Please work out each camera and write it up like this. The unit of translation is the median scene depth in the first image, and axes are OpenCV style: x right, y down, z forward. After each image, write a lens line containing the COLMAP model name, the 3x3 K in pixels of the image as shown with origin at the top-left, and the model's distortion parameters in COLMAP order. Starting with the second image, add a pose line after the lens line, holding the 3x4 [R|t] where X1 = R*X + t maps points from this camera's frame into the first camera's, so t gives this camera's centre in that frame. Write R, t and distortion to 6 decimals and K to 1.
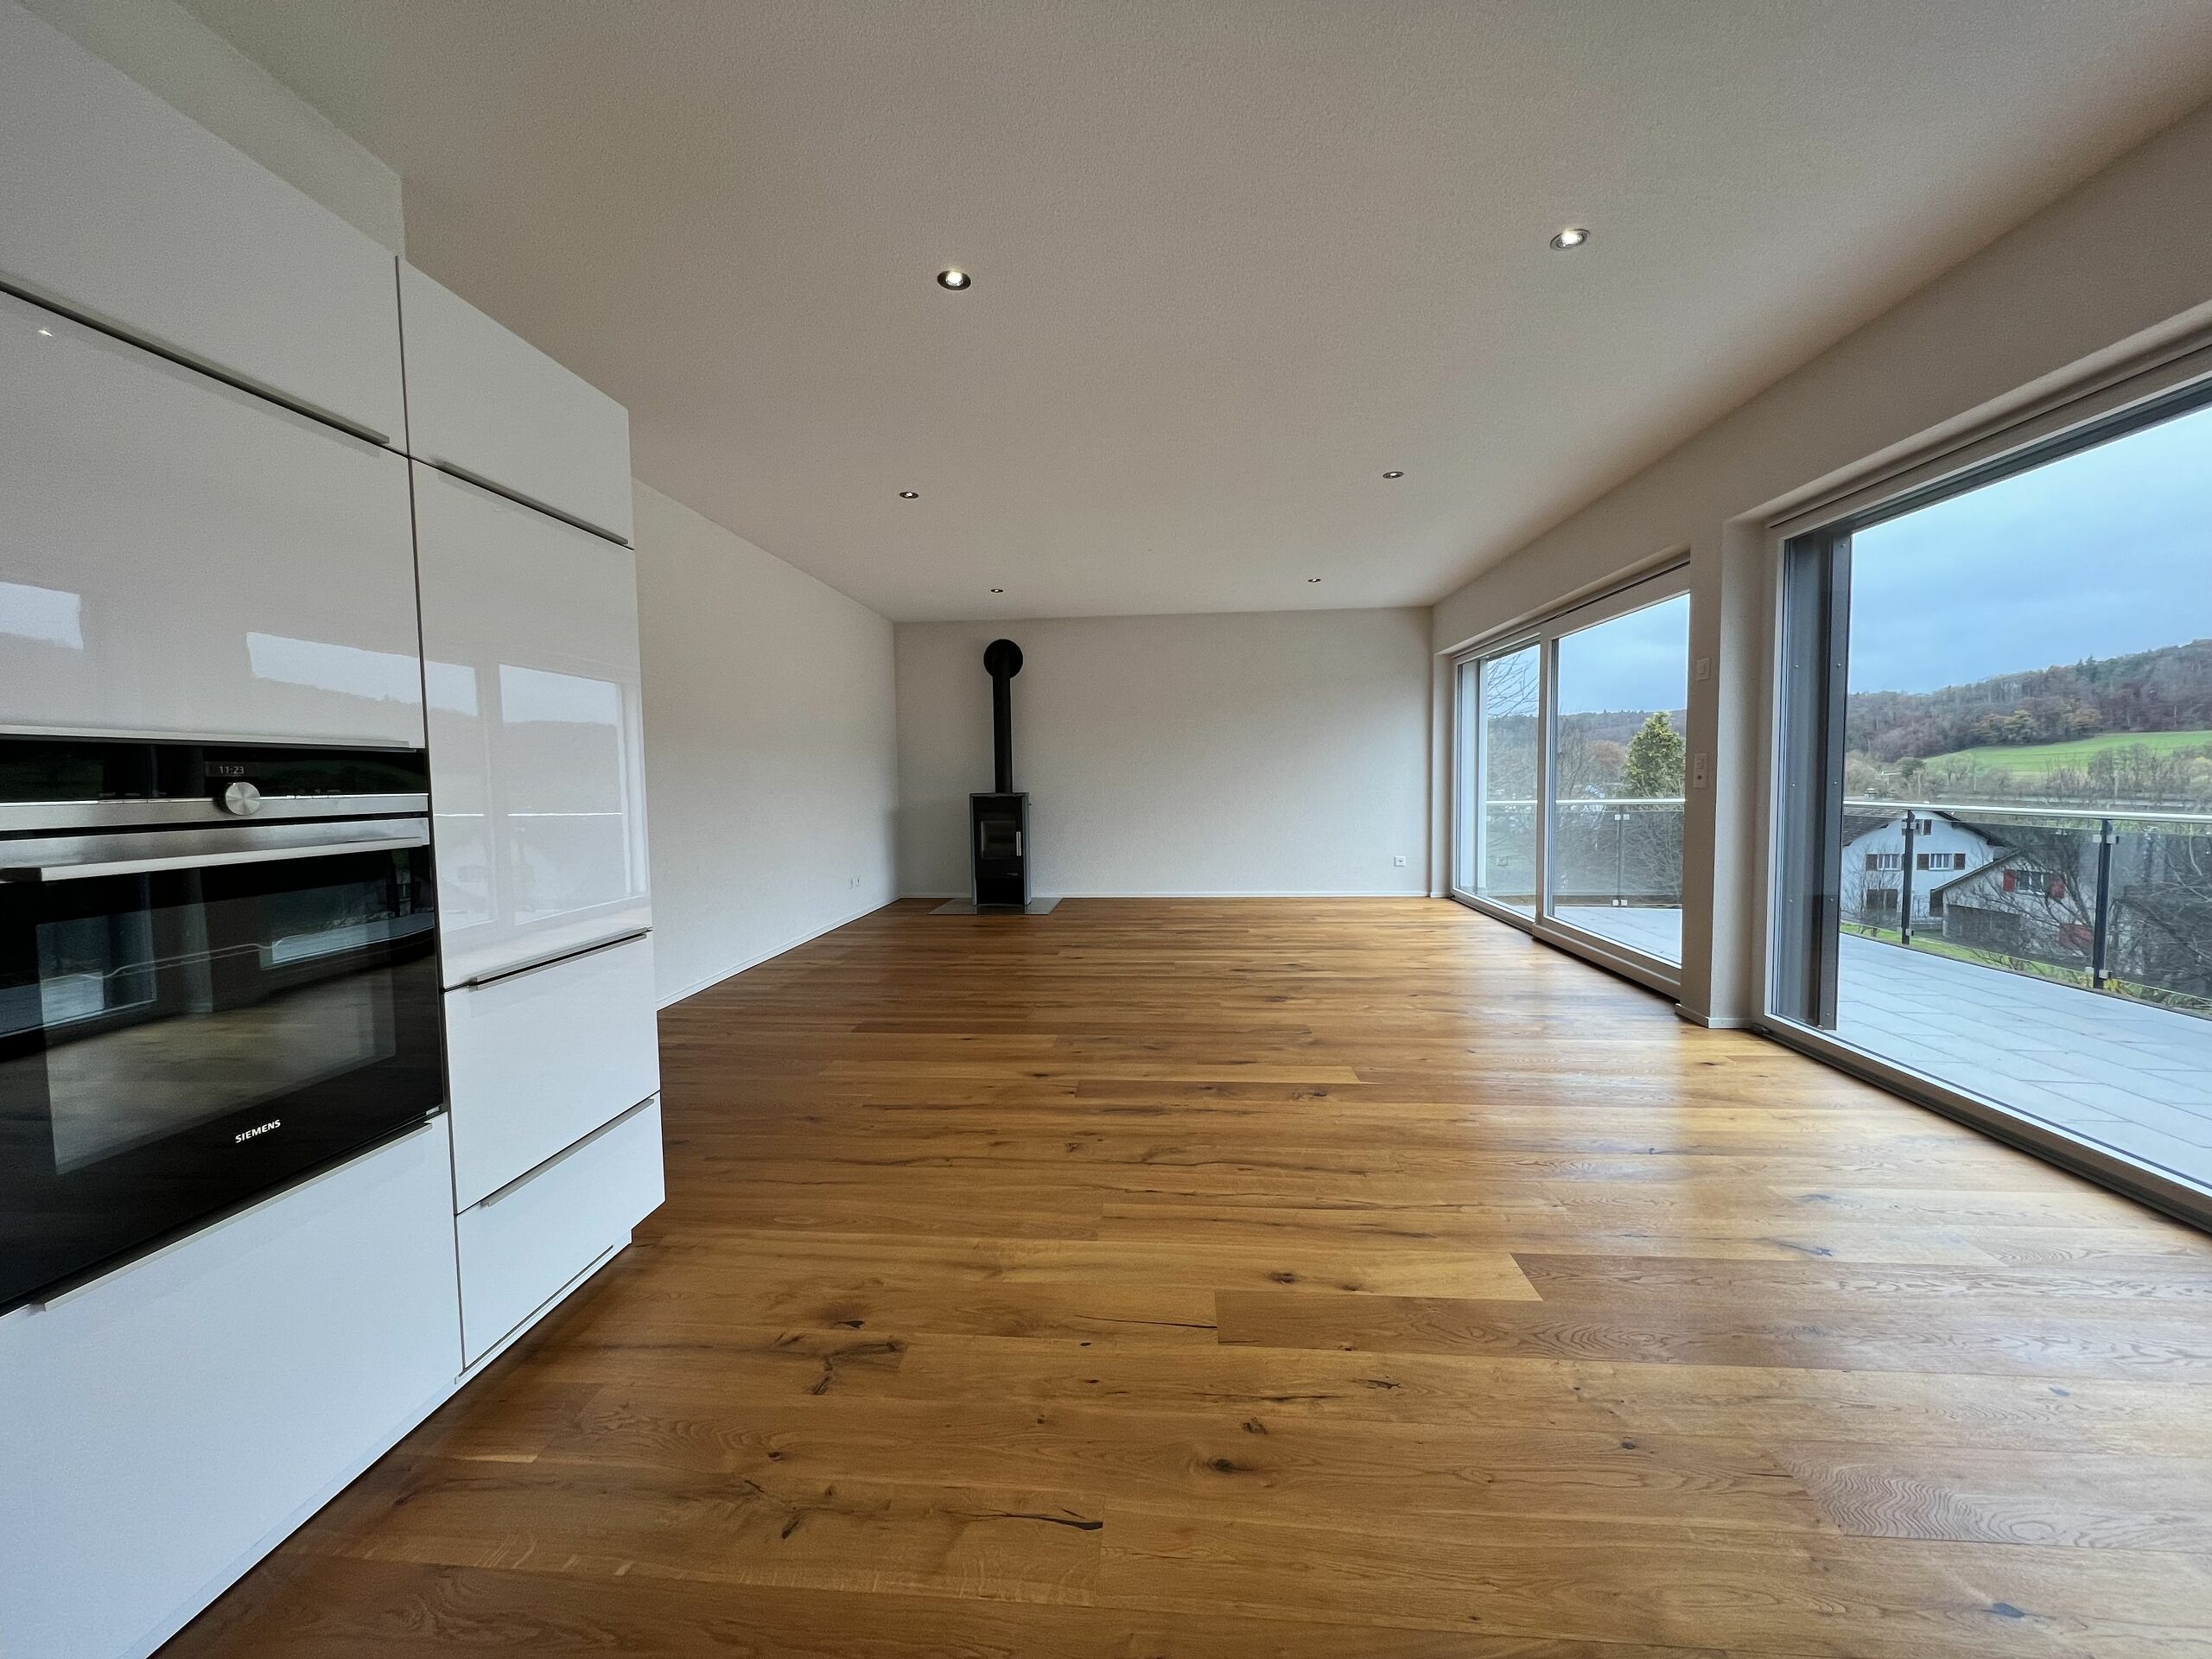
lens RADIAL K [[881.6, 0, 1099.4], [0, 881.6, 826.6], [0, 0, 1]] dist [0.000594, -0.000434]
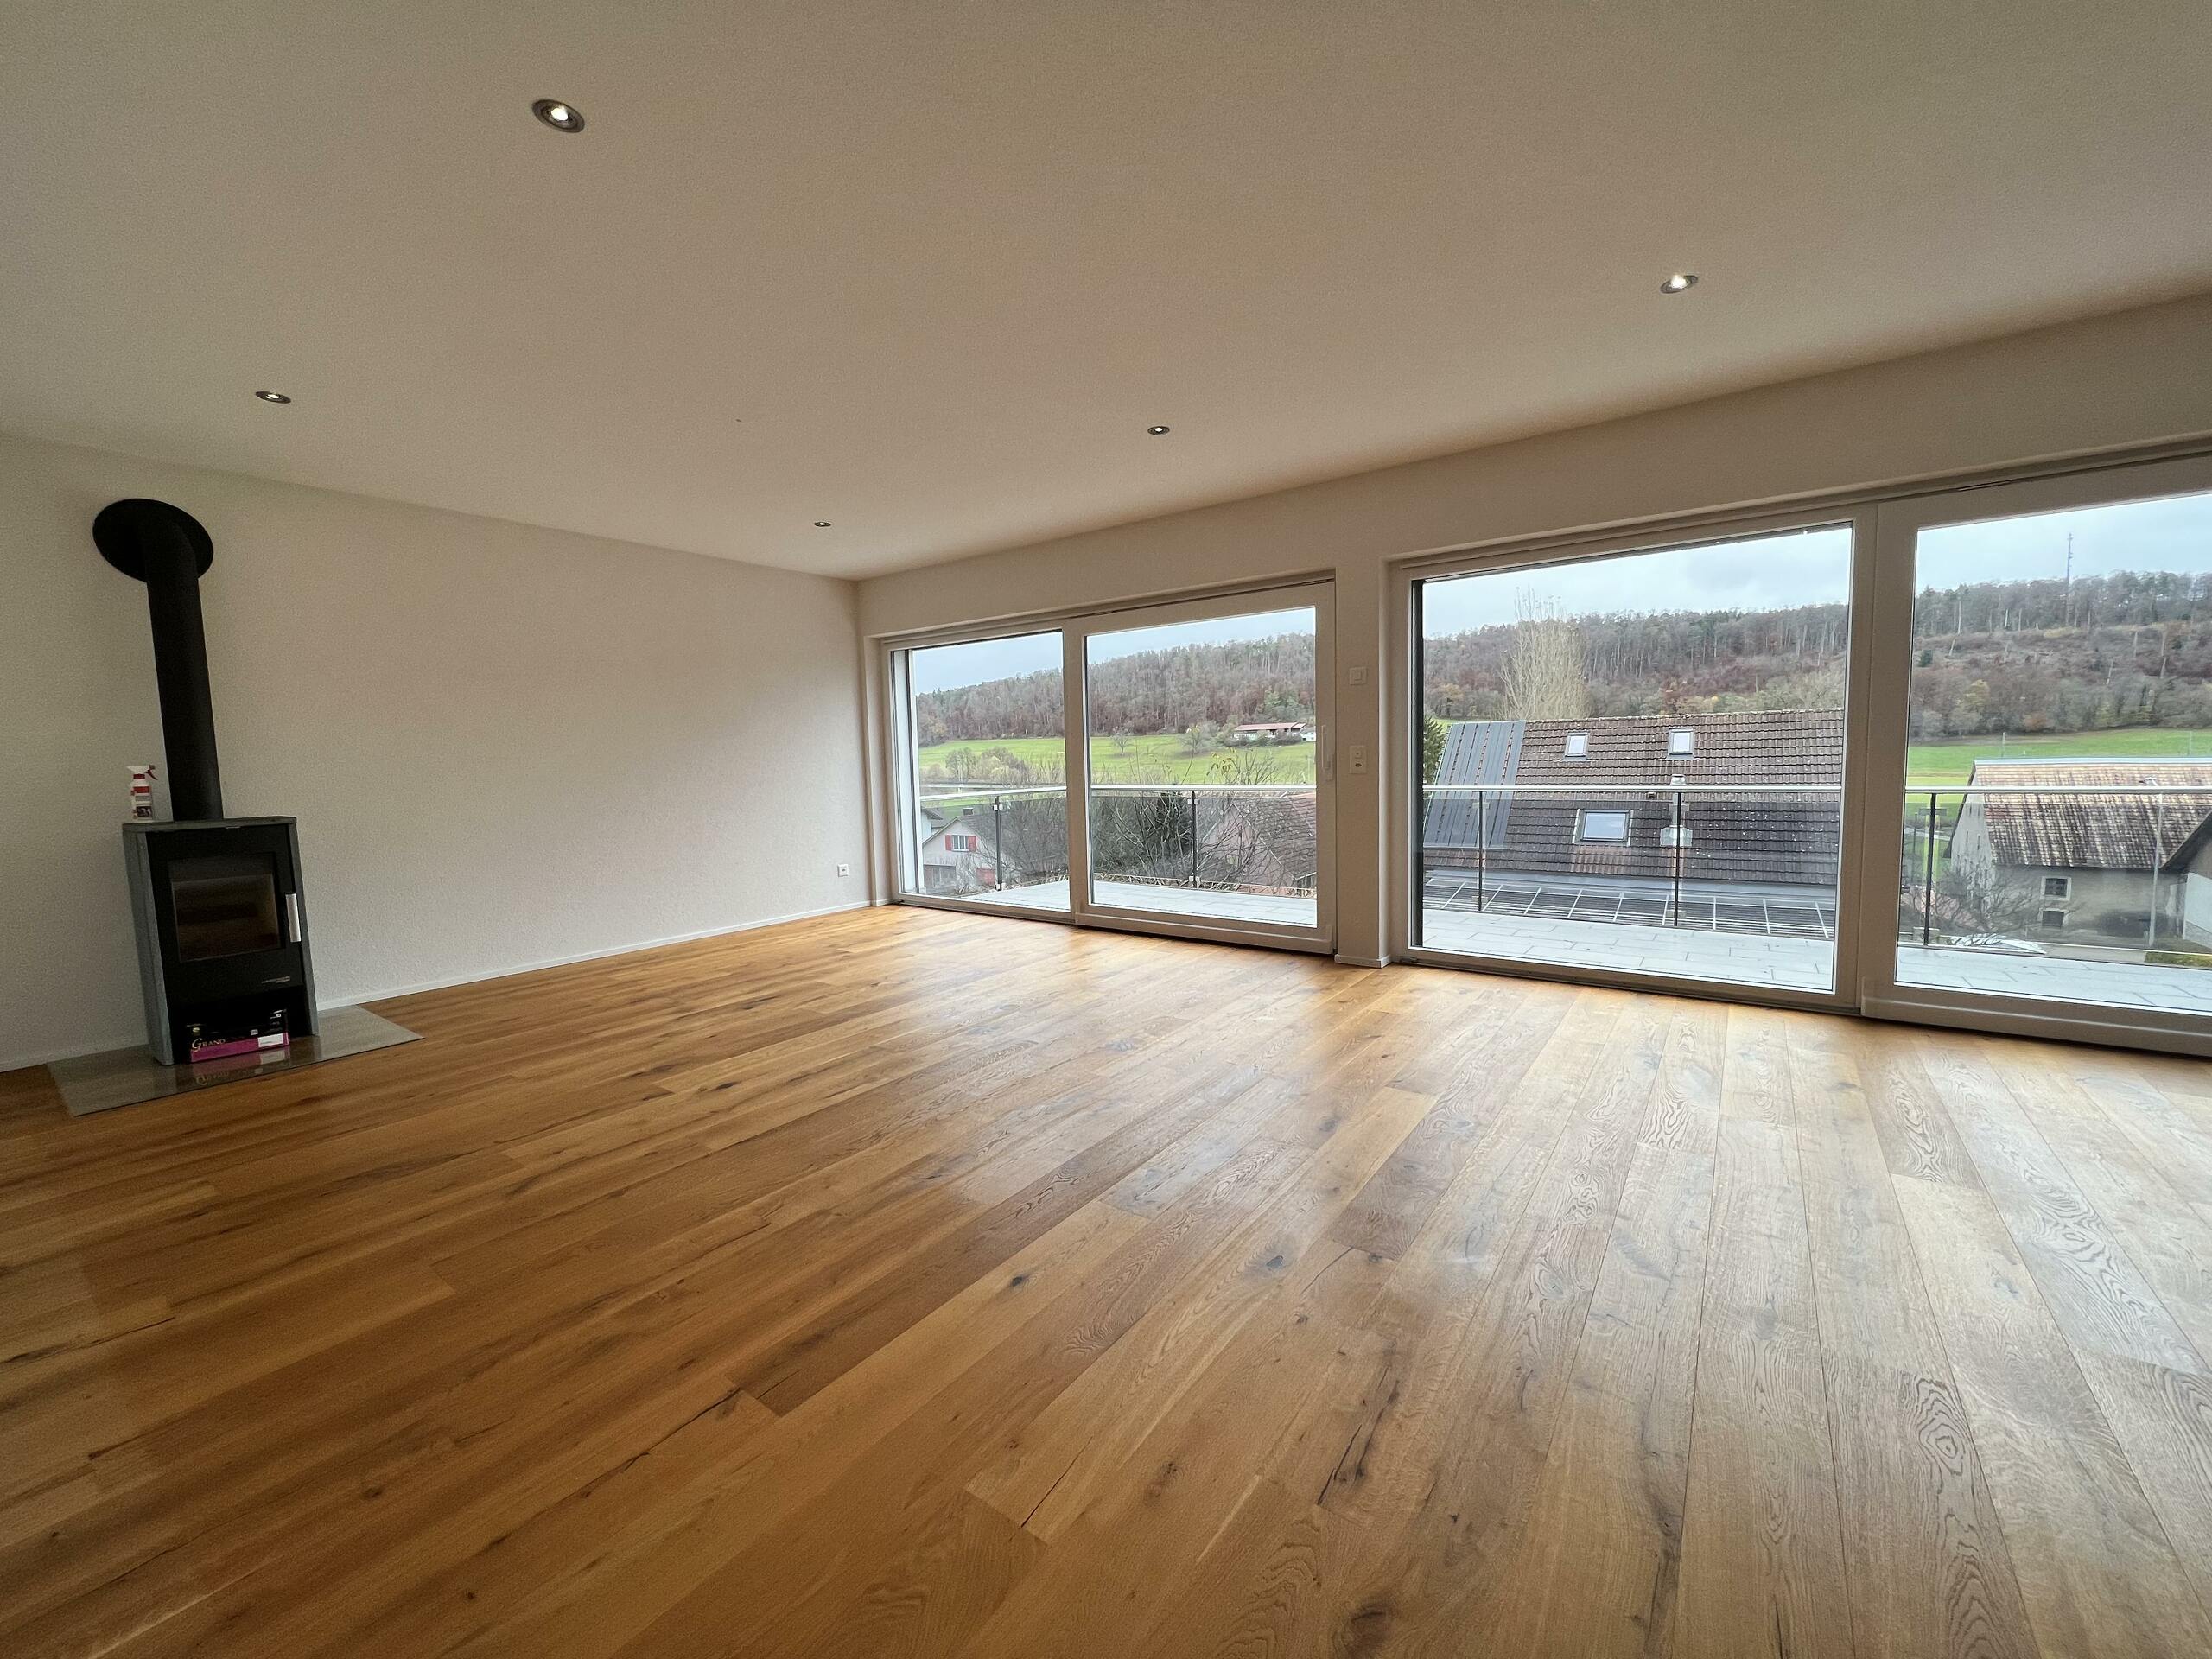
lens RADIAL K [[881.6, 0, 1099.2], [0, 881.6, 827.9], [0, 0, 1]] dist [0.000594, -0.000434]
pose [[0.521269, -0.069362, 0.850569, -0.678923], [0.067042, 0.996940, 0.040211, -0.052847], [-0.850755, 0.036063, 0.524323, 0.841825]]
